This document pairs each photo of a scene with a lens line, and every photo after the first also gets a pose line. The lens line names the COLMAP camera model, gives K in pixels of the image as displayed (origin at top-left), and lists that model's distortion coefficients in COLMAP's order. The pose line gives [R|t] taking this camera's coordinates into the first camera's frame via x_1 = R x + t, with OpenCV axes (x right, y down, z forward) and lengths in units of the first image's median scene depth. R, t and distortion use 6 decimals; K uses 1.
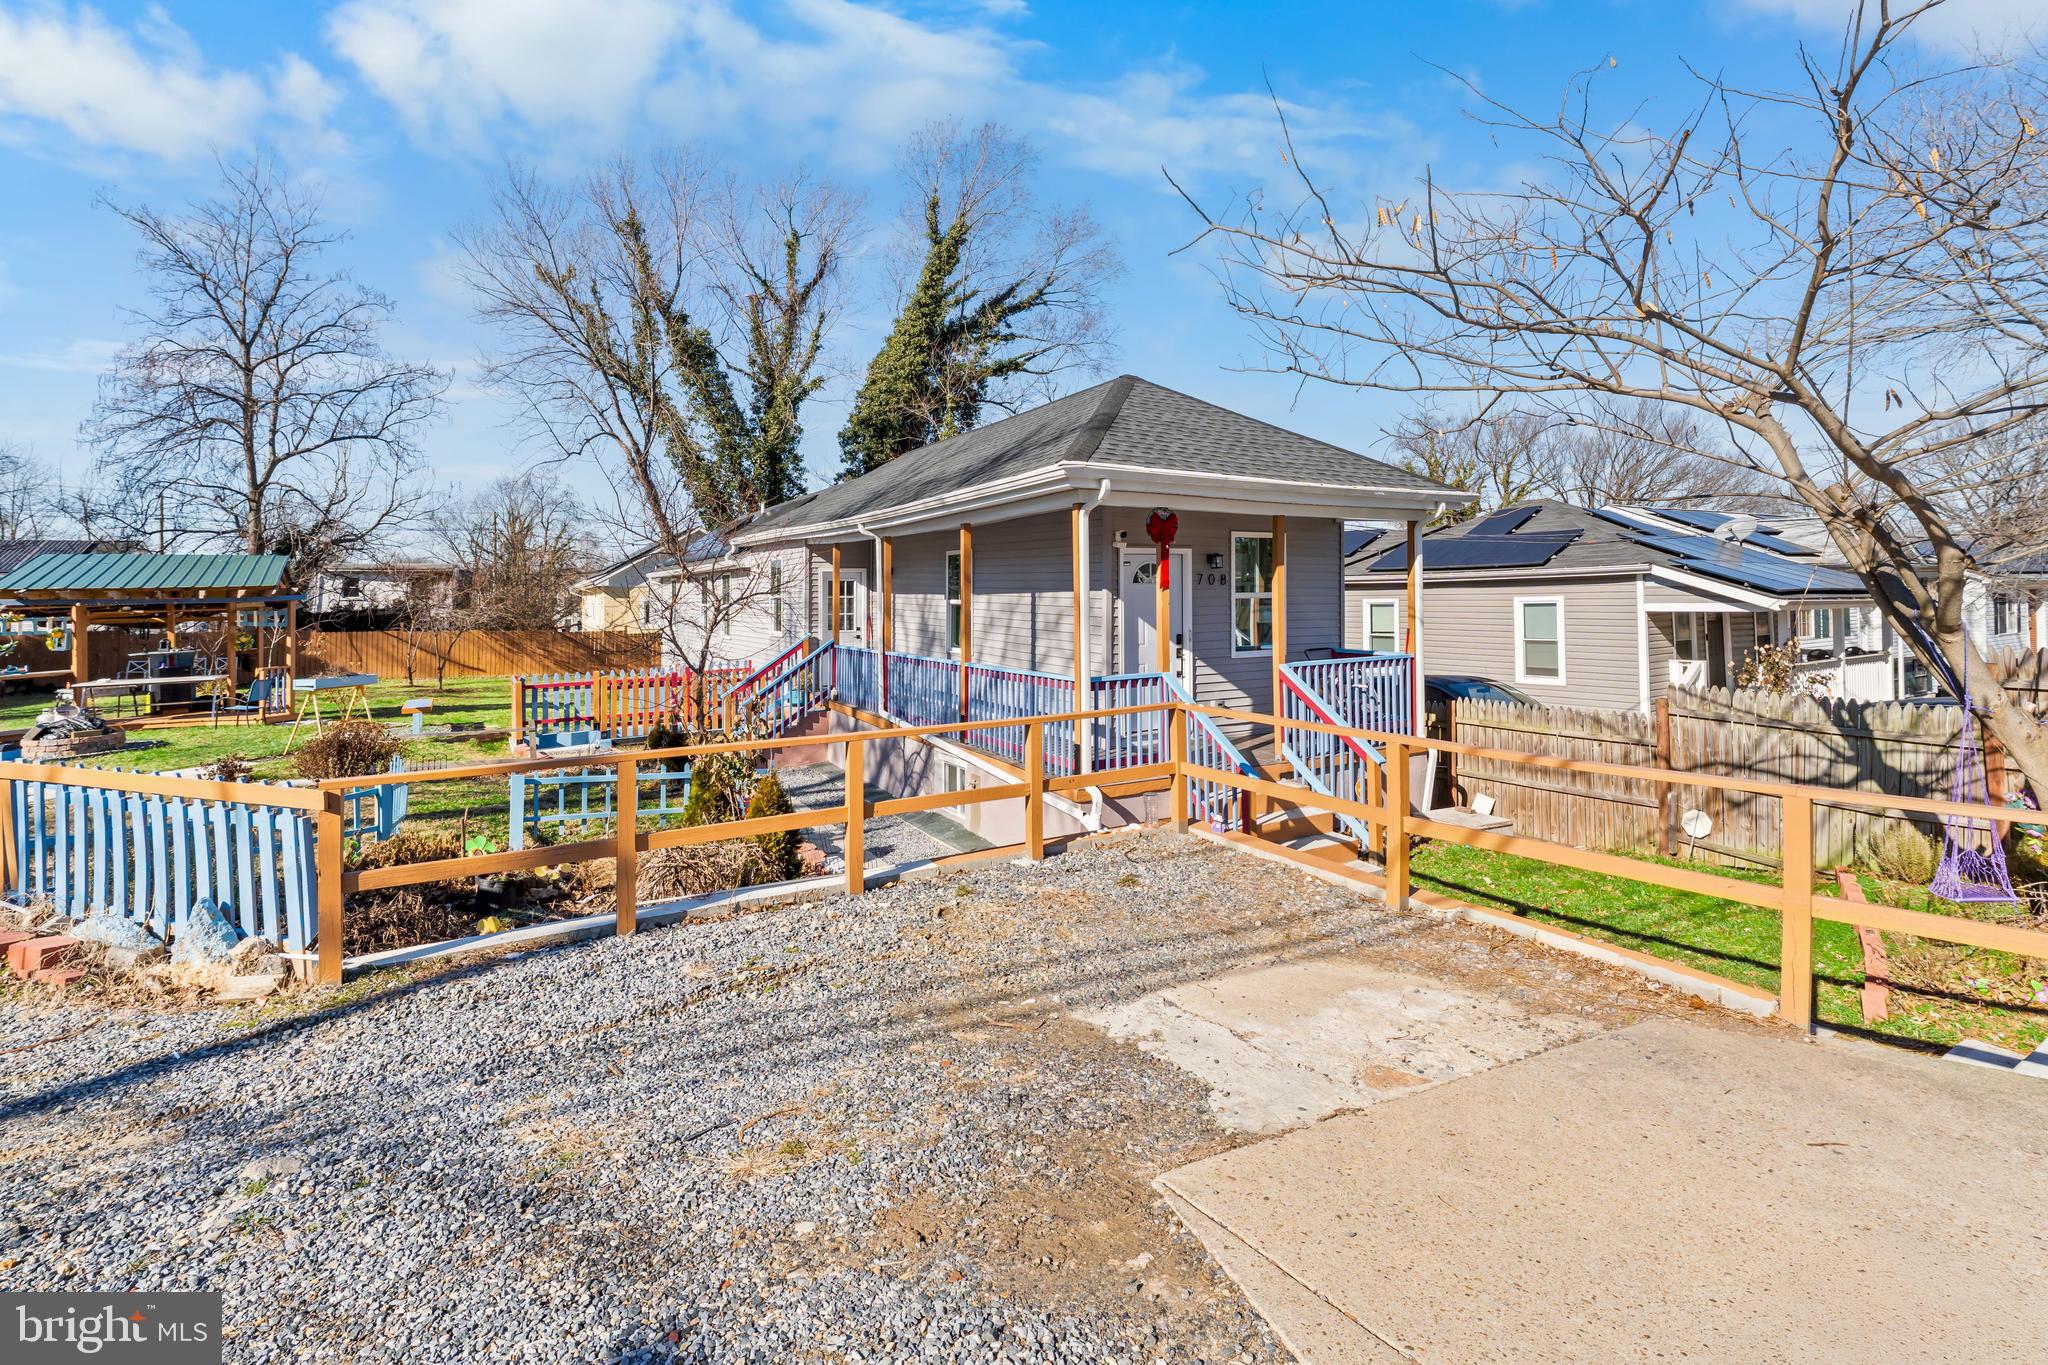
lens RADIAL K [[880.8, 0, 1004.0], [0, 880.8, 593.4], [0, 0, 1]] dist [0.005433, -0.000316]
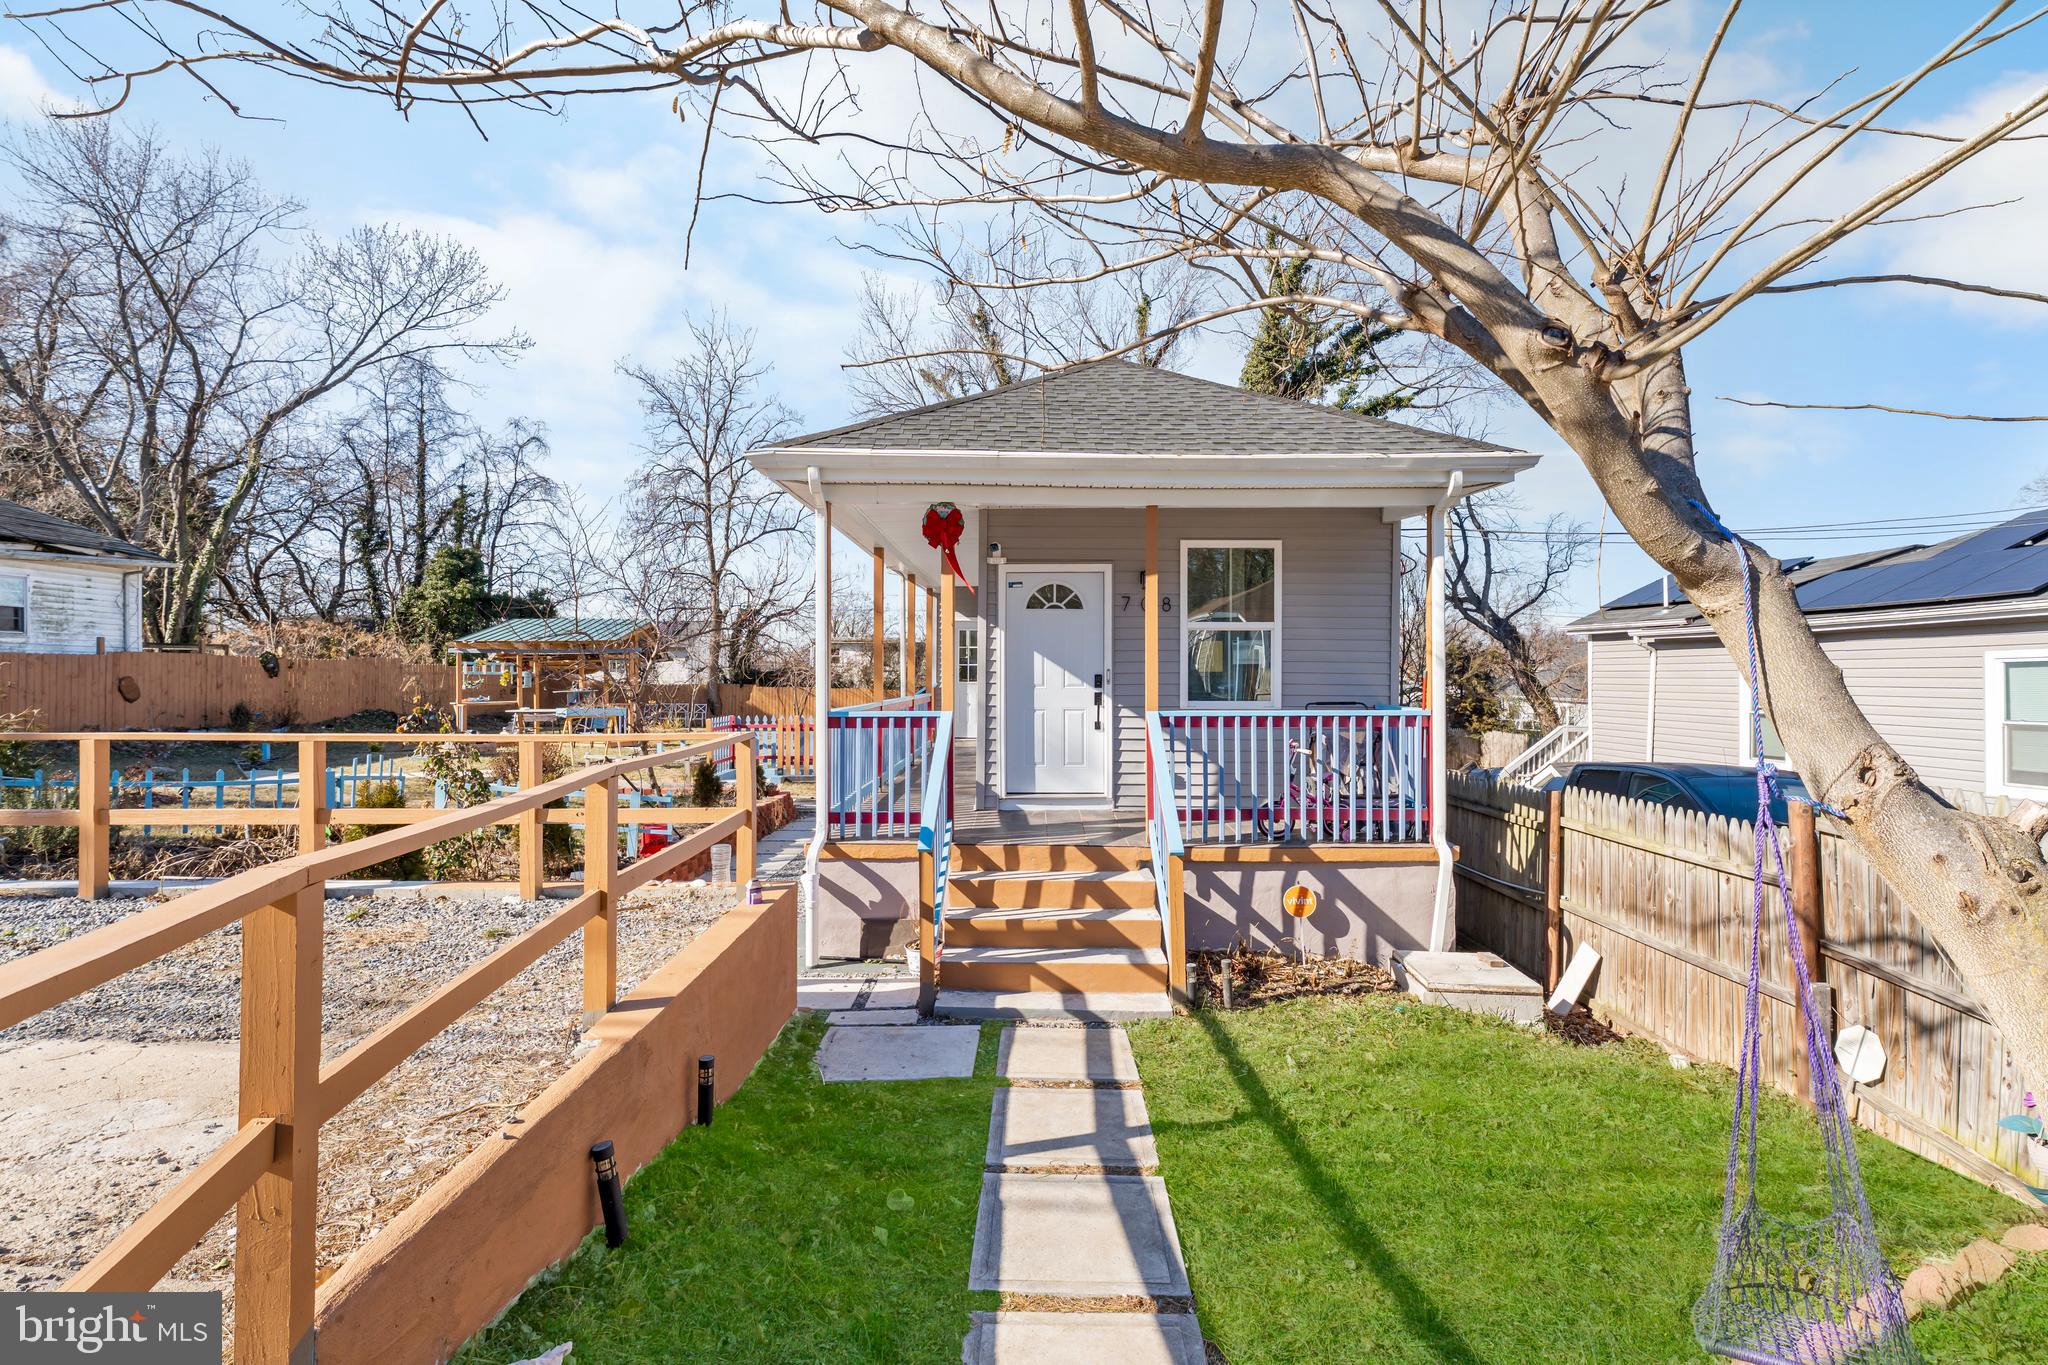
lens RADIAL K [[880.8, 0, 1019.2], [0, 880.8, 662.1], [0, 0, 1]] dist [0.005433, -0.000316]
pose [[0.876106, 0.007127, -0.482065, 0.168820], [-0.011786, 0.999909, -0.006636, 0.013581], [0.481974, 0.011495, 0.876110, 0.093033]]
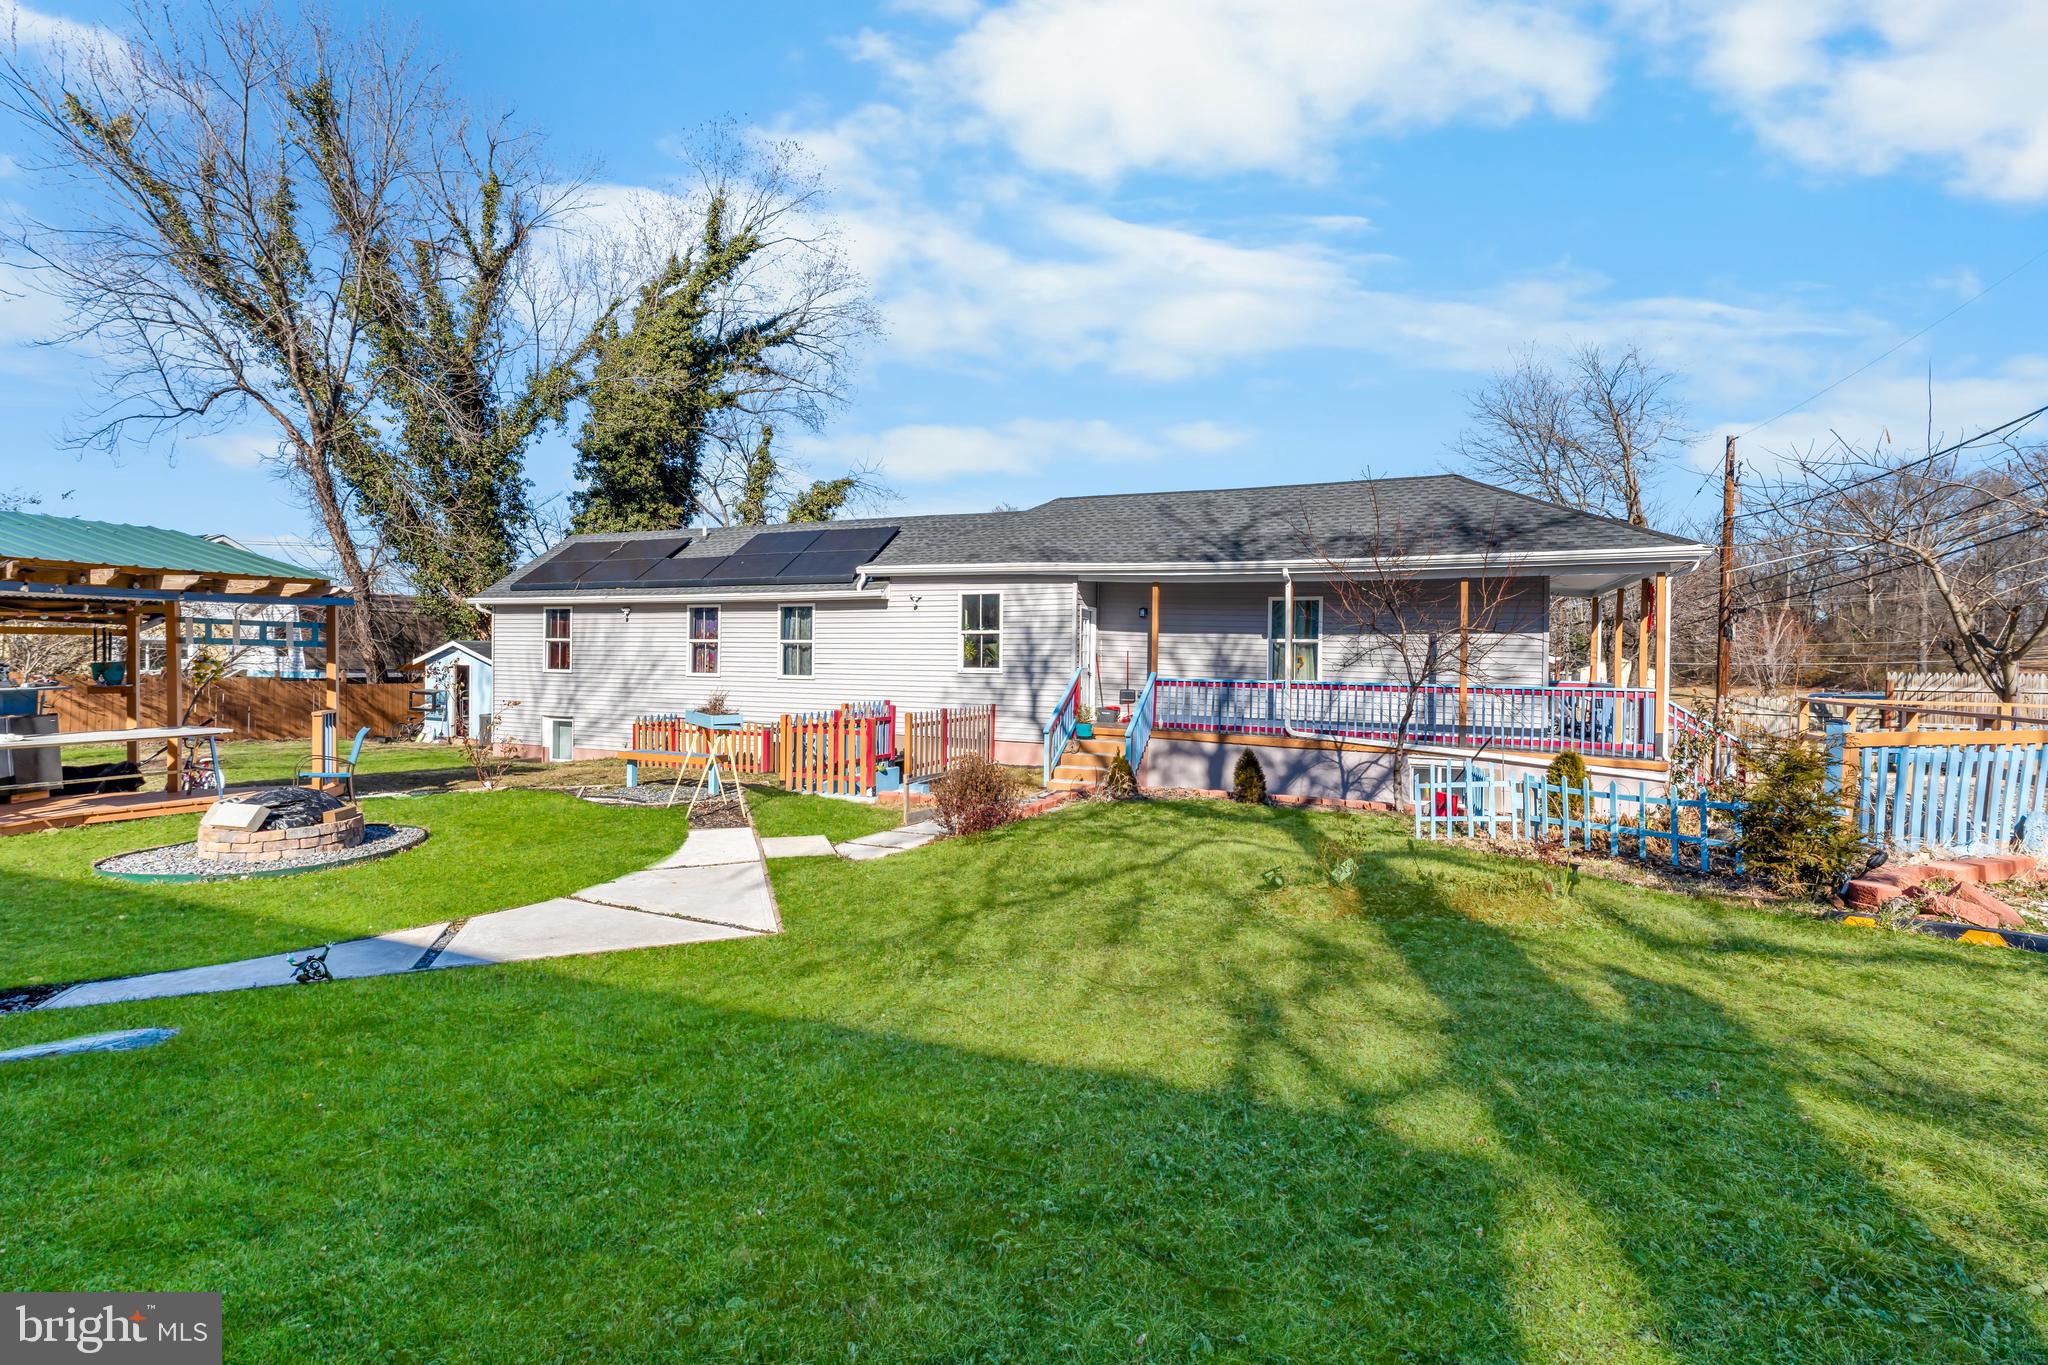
lens RADIAL K [[880.8, 0, 1002.0], [0, 880.8, 661.4], [0, 0, 1]] dist [0.005433, -0.000316]
pose [[0.811355, 0.020870, 0.584181, -0.466780], [-0.024700, 0.999694, -0.001408, 0.021567], [-0.584032, -0.013287, 0.811622, 0.118694]]
